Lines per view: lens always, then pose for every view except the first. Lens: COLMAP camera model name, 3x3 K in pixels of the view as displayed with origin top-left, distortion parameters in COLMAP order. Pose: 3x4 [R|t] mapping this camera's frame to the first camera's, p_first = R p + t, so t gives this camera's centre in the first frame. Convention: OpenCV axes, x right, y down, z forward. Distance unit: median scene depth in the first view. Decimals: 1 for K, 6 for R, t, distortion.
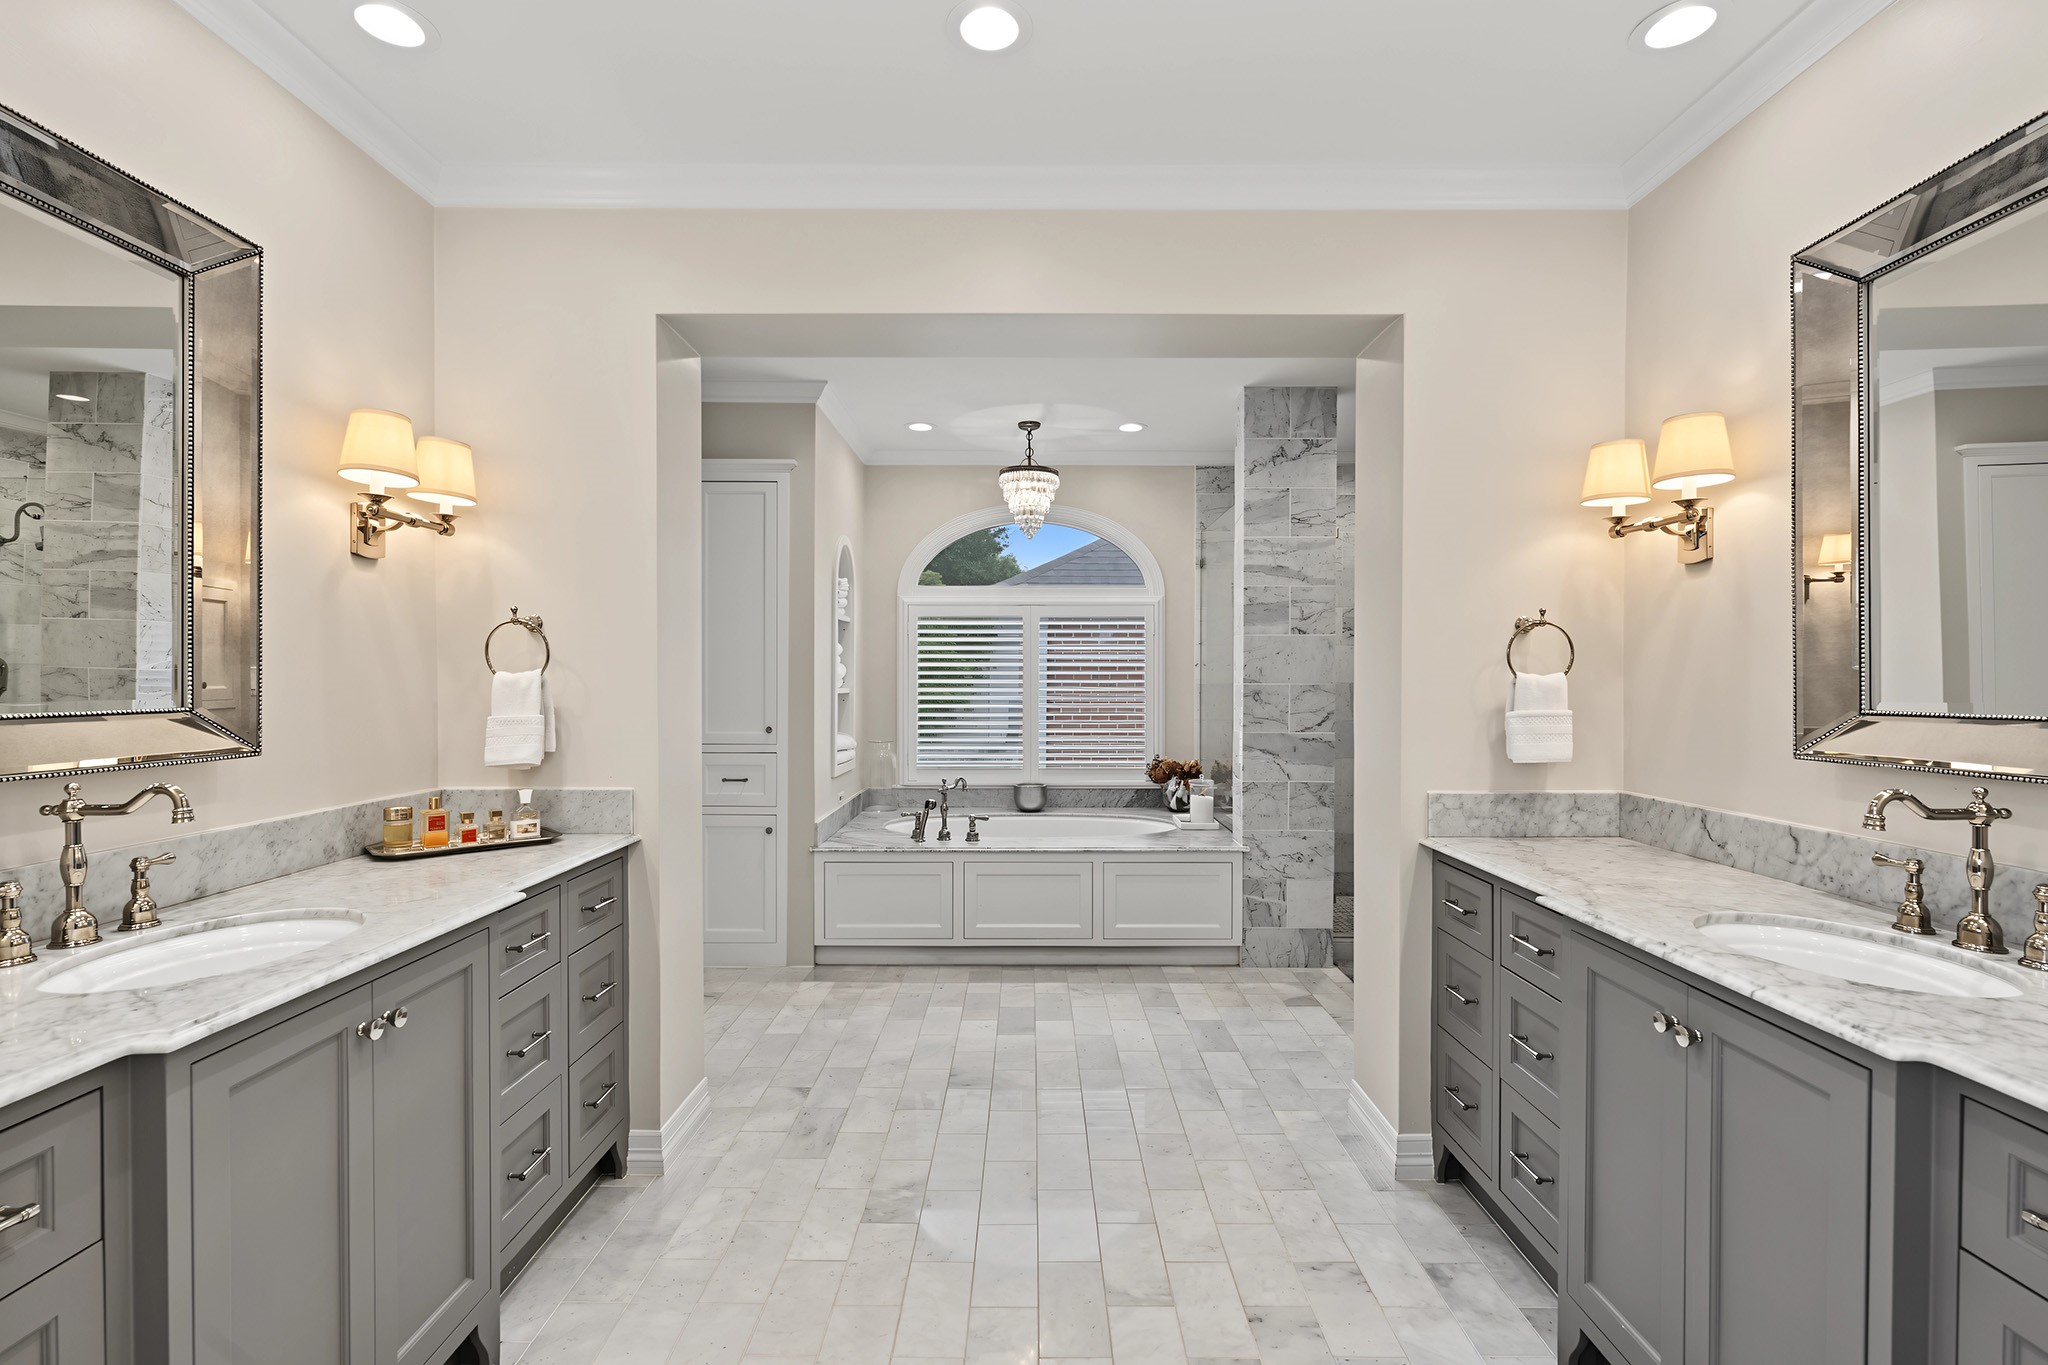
lens RADIAL K [[904.4, 0, 1034.6], [0, 904.4, 673.5], [0, 0, 1]] dist [-0.000115, -0.000005]
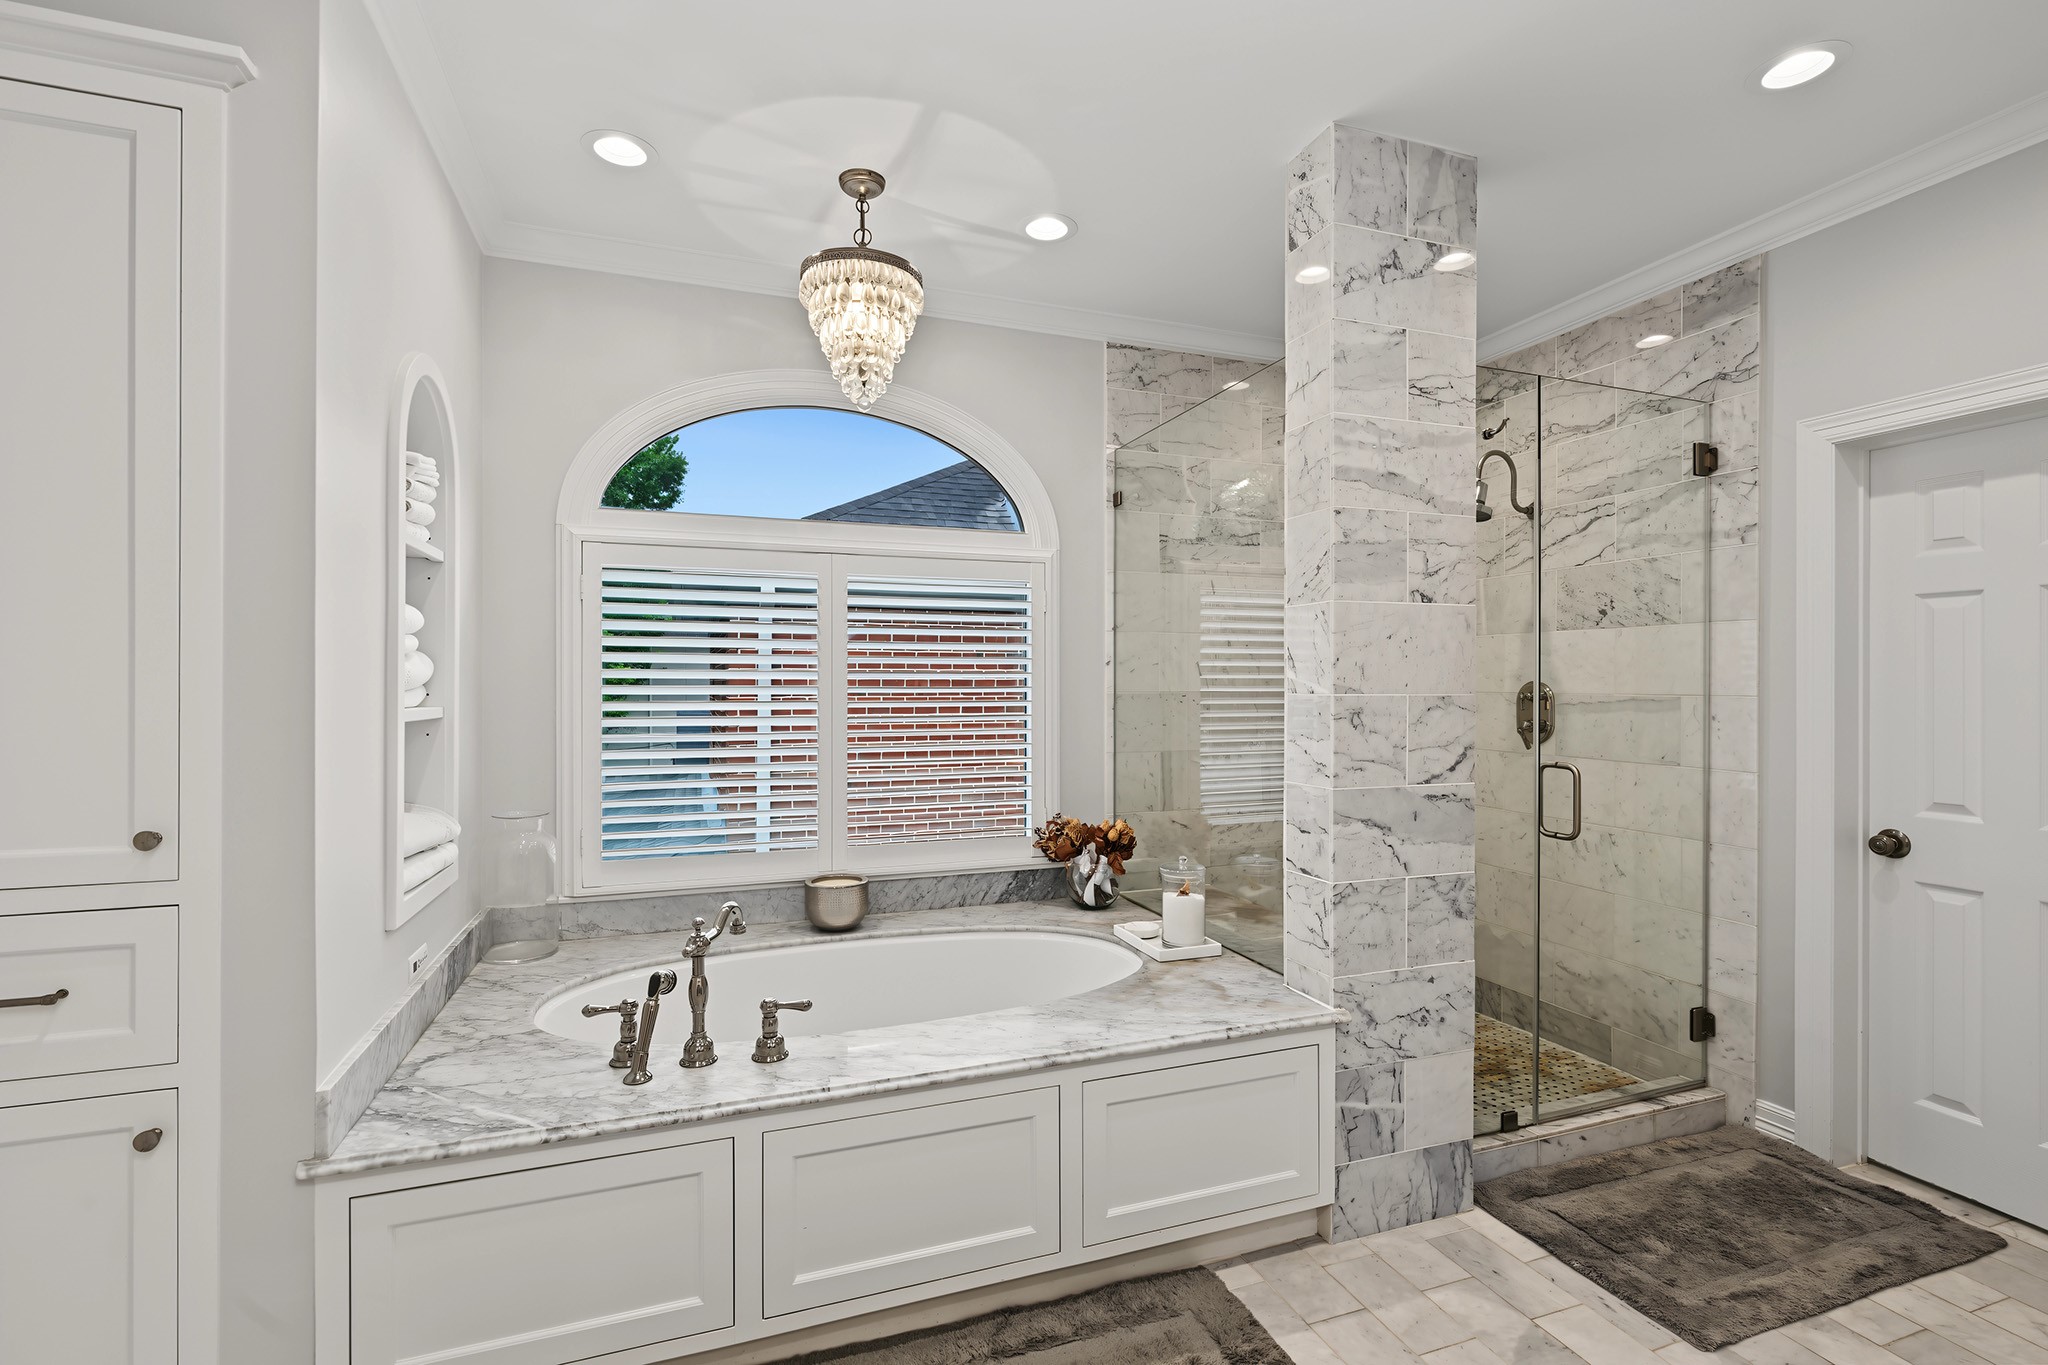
lens RADIAL K [[948.2, 0, 1089.9], [0, 948.2, 683.0], [0, 0, 1]] dist [0.008711, -0.006347]
pose [[0.927207, -0.000291, 0.374550, -0.095080], [-0.000505, 0.999998, 0.002028, 0.003207], [-0.374550, -0.002070, 0.927204, 0.506646]]
